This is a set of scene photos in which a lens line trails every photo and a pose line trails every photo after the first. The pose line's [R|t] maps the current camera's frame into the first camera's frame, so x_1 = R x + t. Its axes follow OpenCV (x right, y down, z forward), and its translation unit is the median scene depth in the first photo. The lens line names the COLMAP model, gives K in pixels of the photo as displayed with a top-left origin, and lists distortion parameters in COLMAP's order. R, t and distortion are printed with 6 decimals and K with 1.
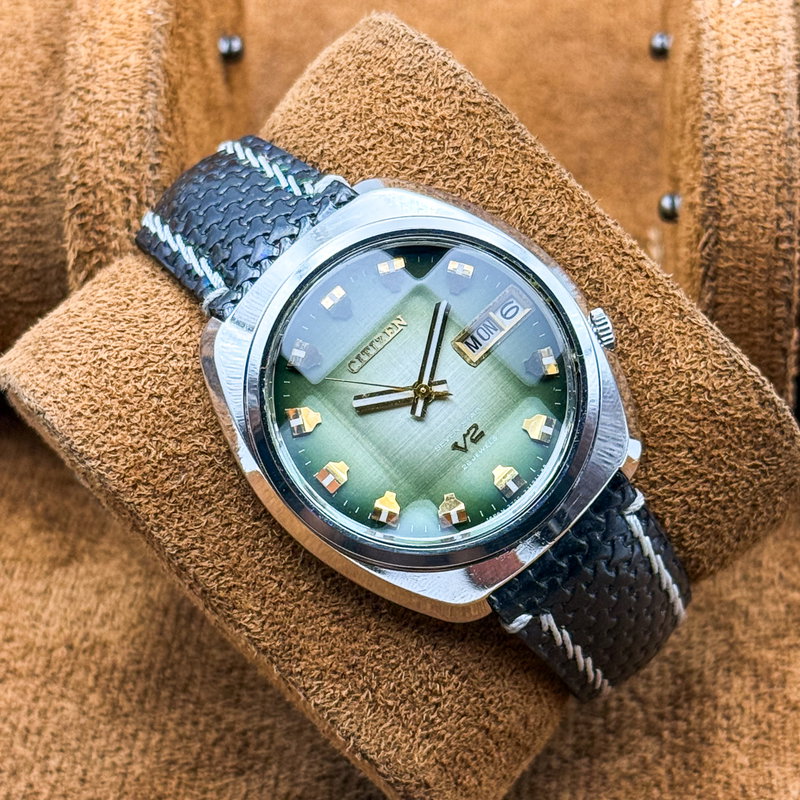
lens RADIAL K [[2560.0, 0, 400.0], [0, 2560.0, 400.0], [0, 0, 1]] dist [-0.014595, 1.327560]
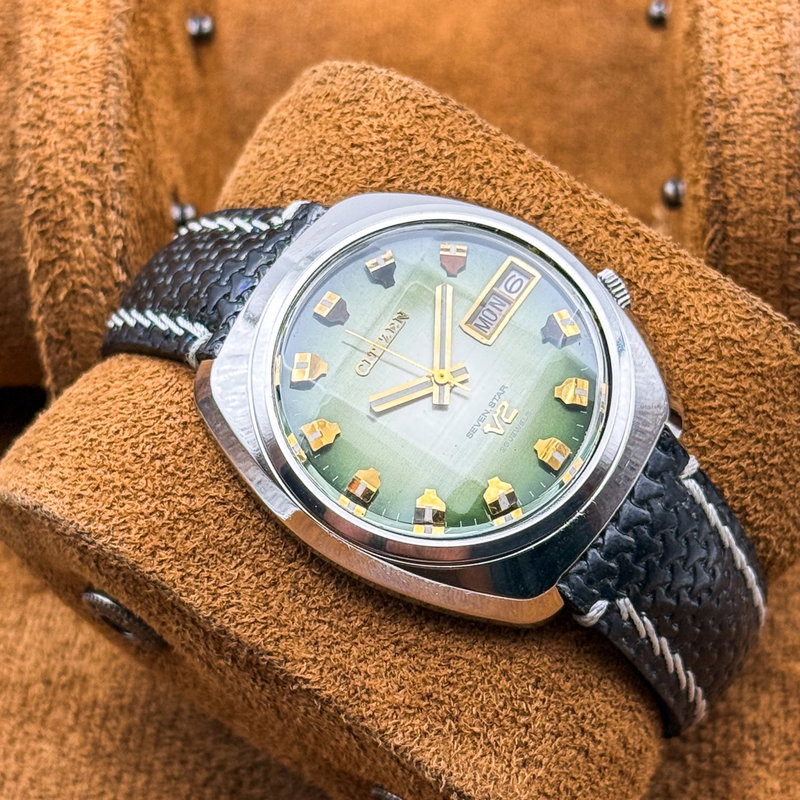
lens RADIAL K [[2560.0, 0, 400.0], [0, 2560.0, 400.0], [0, 0, 1]] dist [-0.014595, 1.327560]
pose [[0.978965, -0.195794, 0.057378, -0.058304], [0.203572, 0.956142, -0.210595, 0.188885], [-0.013628, 0.217846, 0.975888, 0.093360]]
